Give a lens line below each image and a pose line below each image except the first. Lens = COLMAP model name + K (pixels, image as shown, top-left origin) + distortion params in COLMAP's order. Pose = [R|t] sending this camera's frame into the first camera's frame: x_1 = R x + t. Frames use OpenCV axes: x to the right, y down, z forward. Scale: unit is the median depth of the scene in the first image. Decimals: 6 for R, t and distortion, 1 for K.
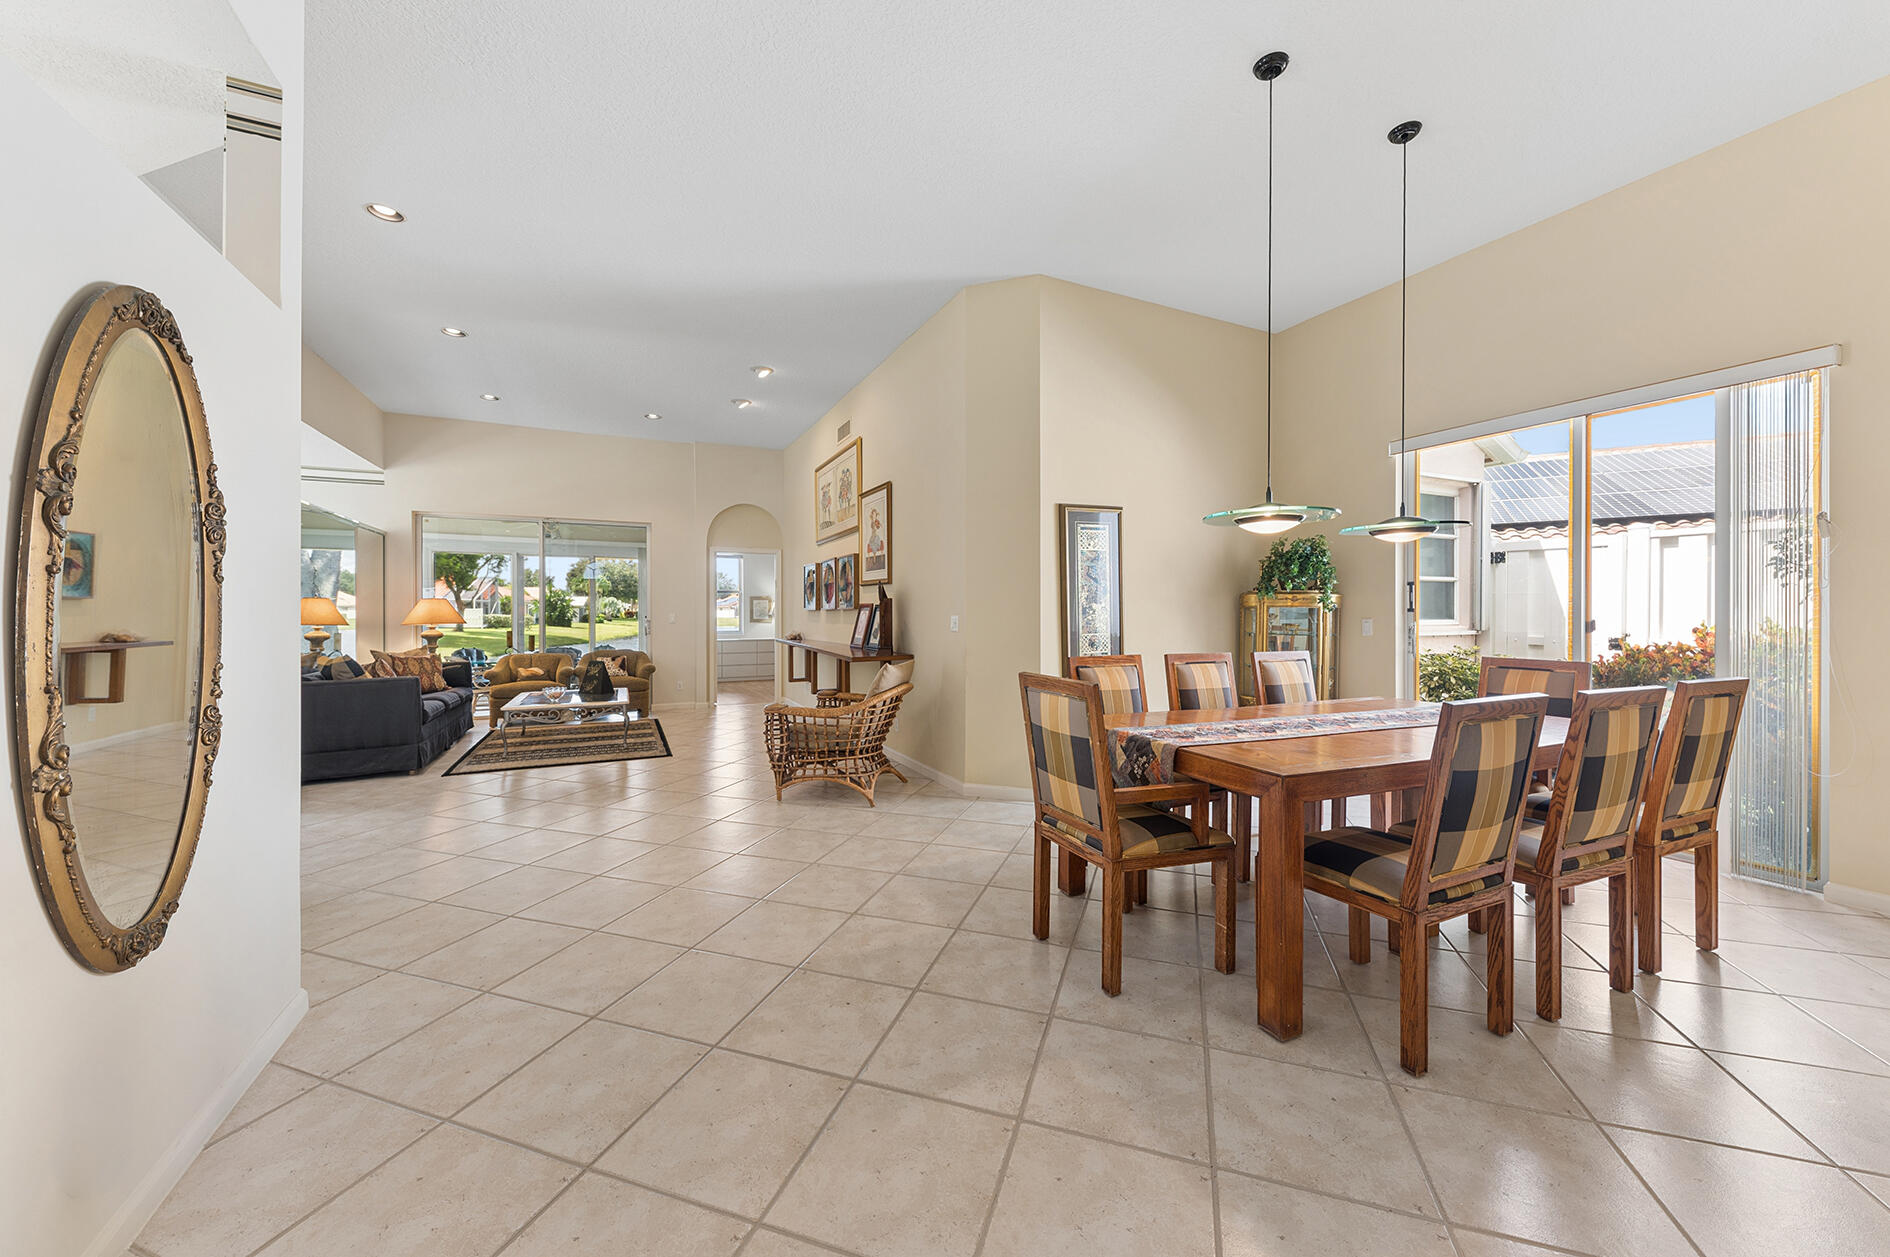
lens RADIAL K [[667.2, 0, 945.7], [0, 667.2, 618.7], [0, 0, 1]] dist [0.000750, -0.000009]
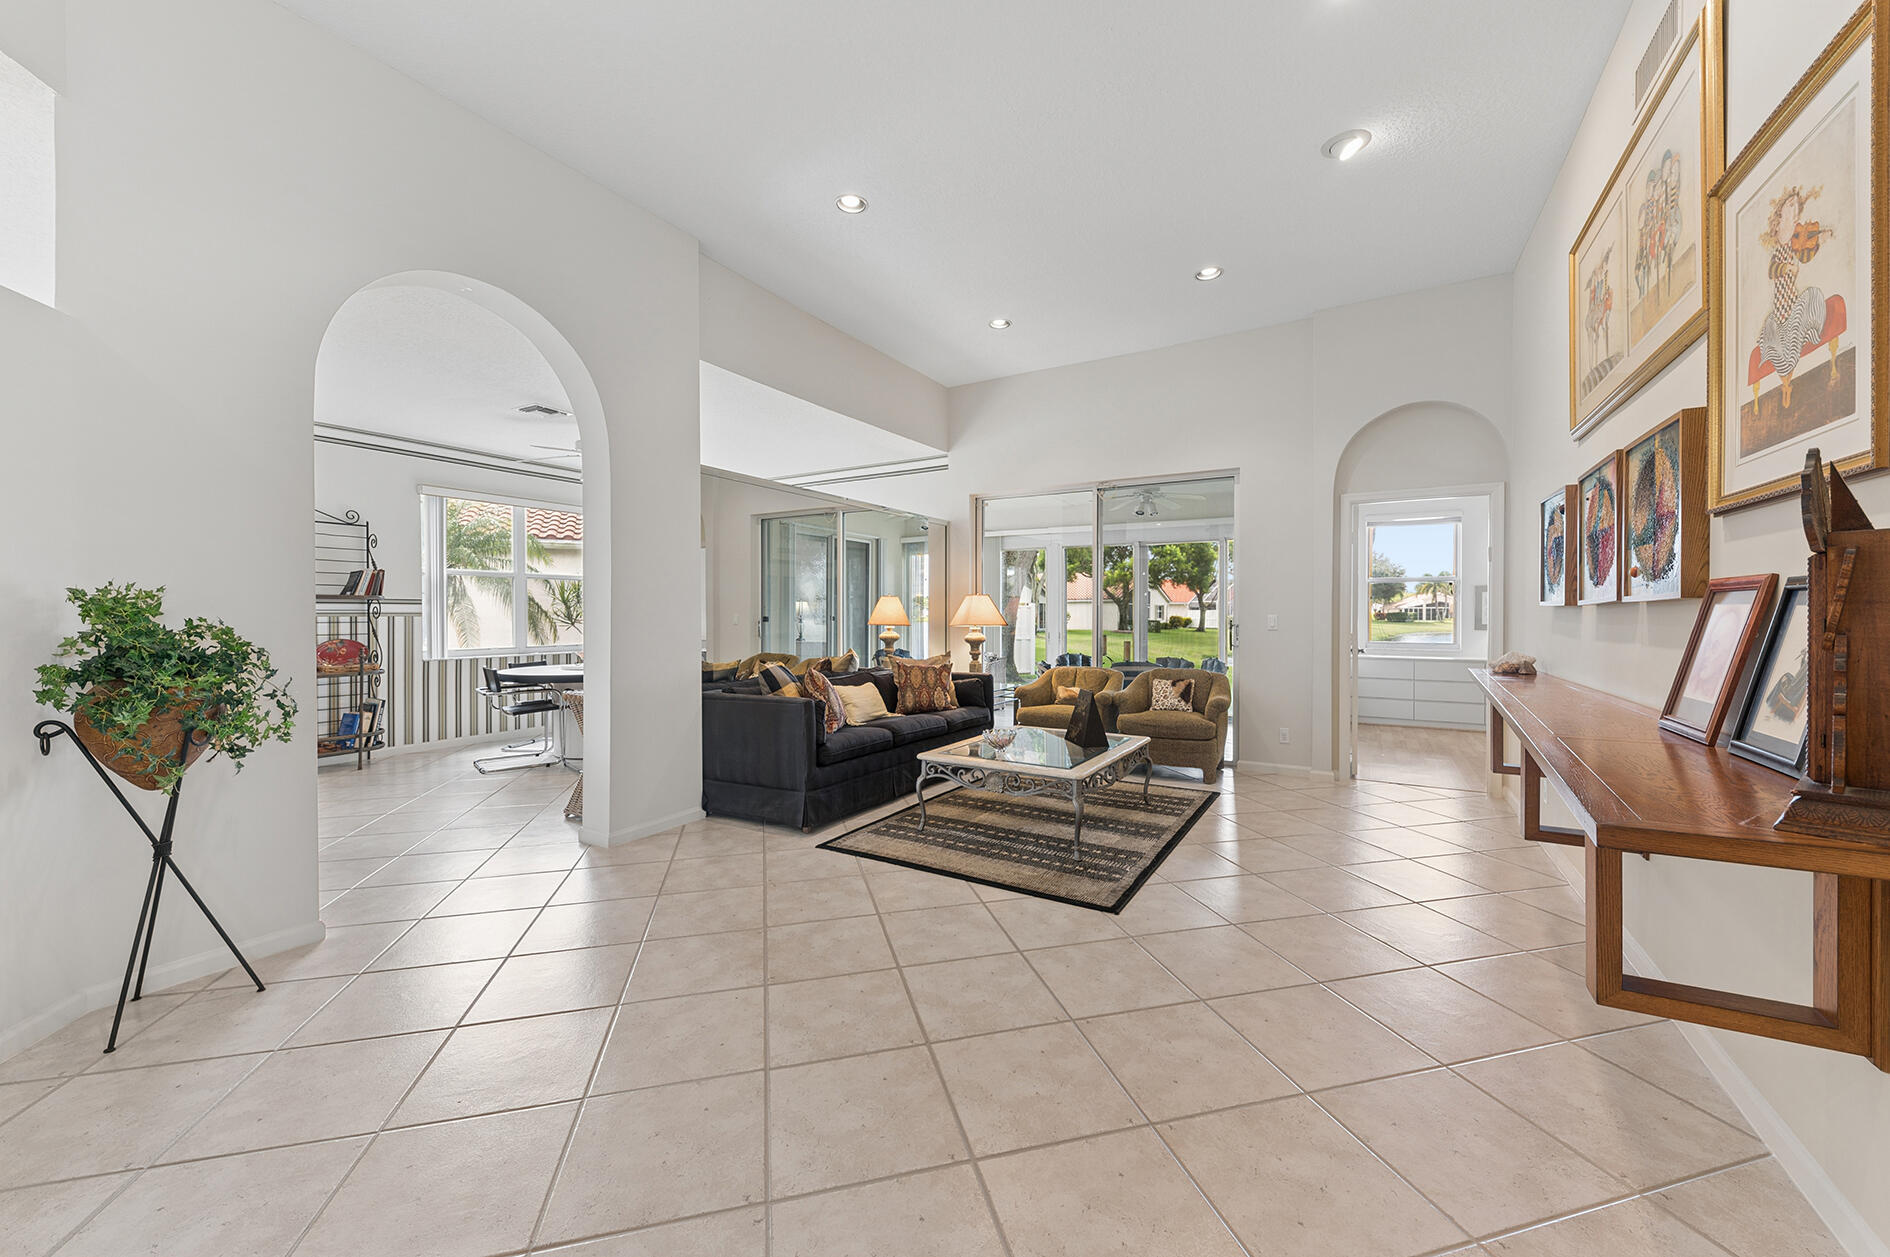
lens RADIAL K [[708.6, 0, 950.0], [0, 708.6, 622.0], [0, 0, 1]] dist [-0.000341, -0.000211]
pose [[0.548766, 0.010194, -0.835914, -0.048366], [-0.008978, 0.999940, 0.006301, -0.002552], [0.835928, 0.004047, 0.548824, 0.507577]]
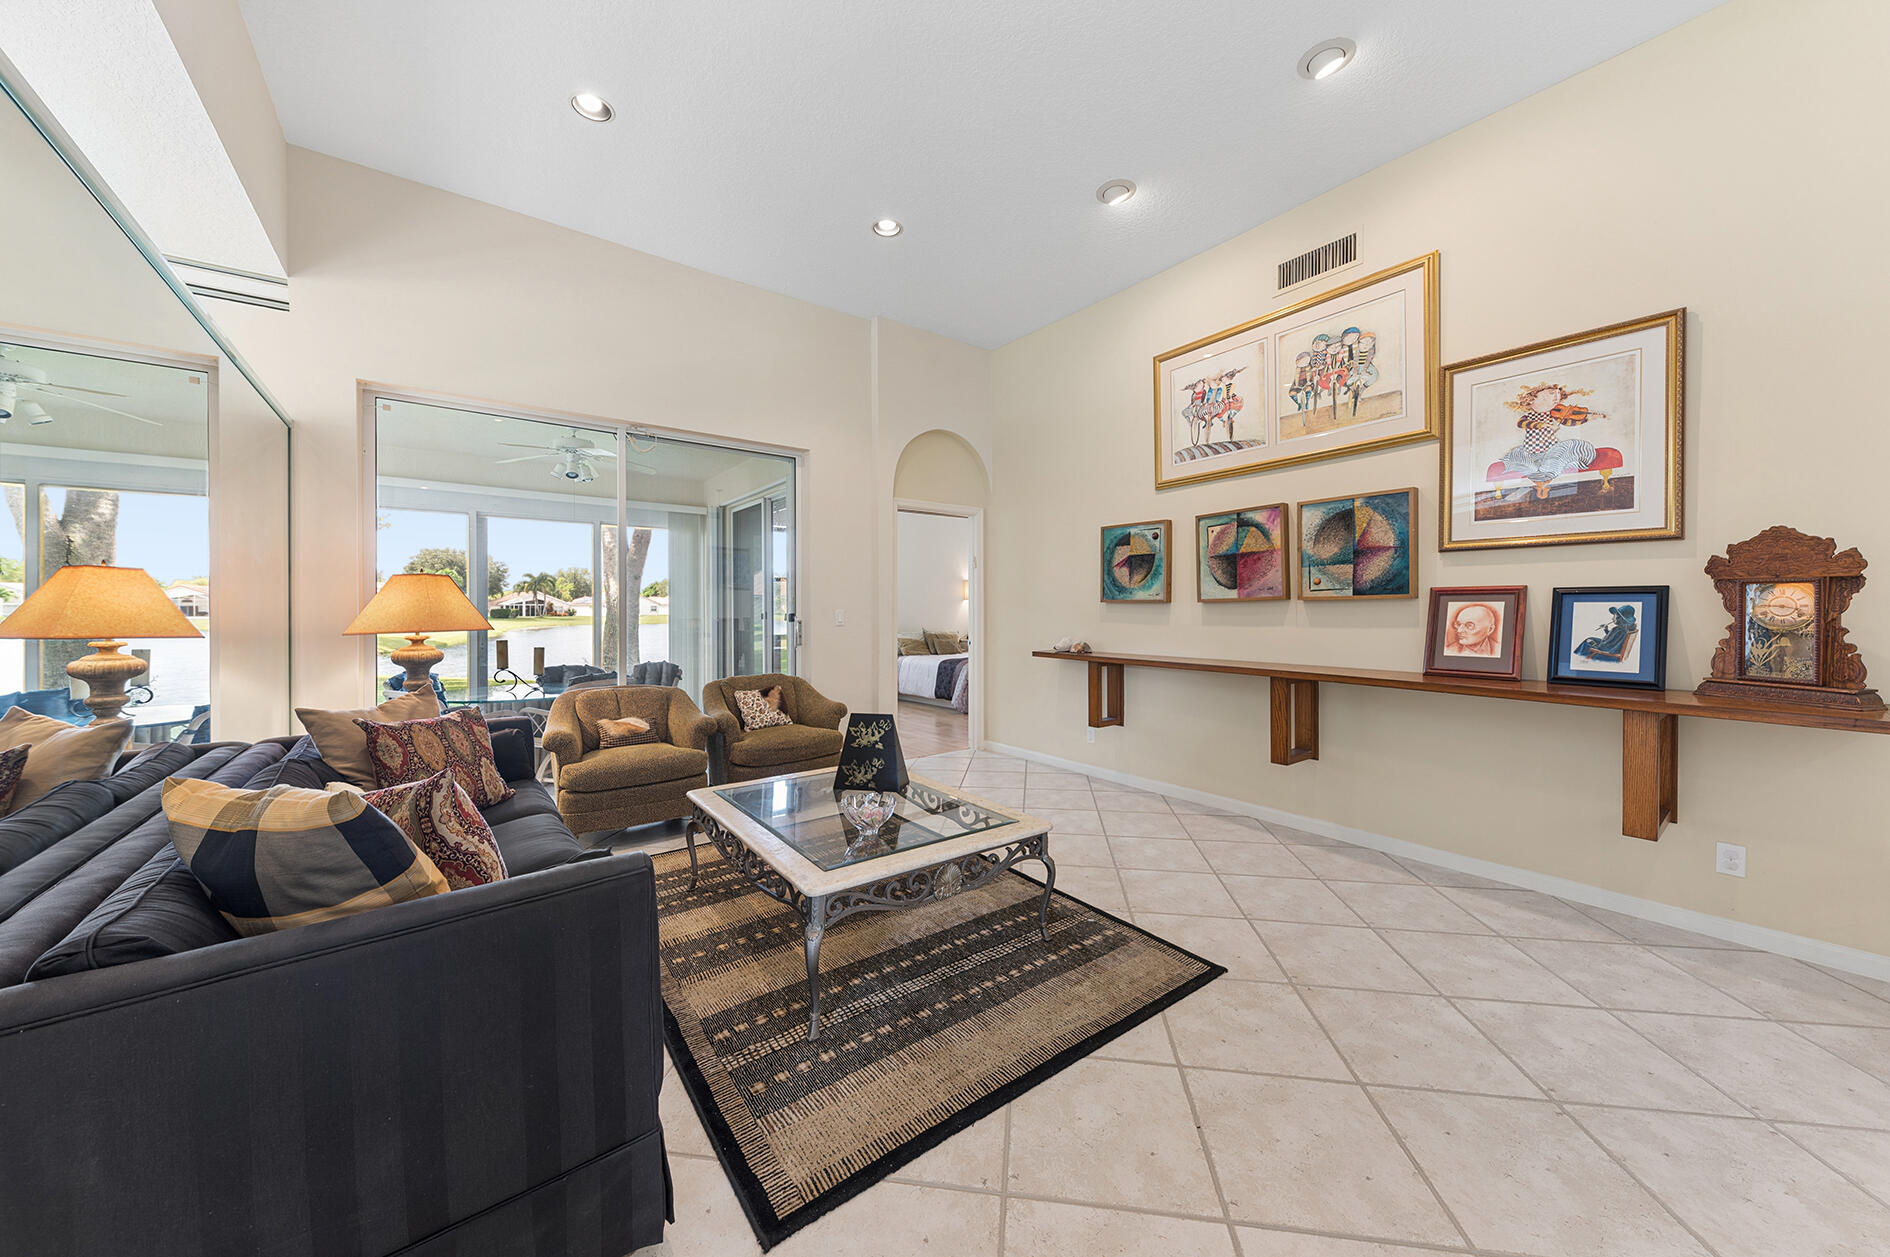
lens RADIAL K [[644.8, 0, 943.8], [0, 644.8, 623.9], [0, 0, 1]] dist [0.001589, -0.000051]
pose [[0.983673, -0.004428, 0.179908, -0.524415], [0.002509, 0.999938, 0.010894, -0.001725], [-0.179945, -0.010264, 0.983623, 0.536032]]
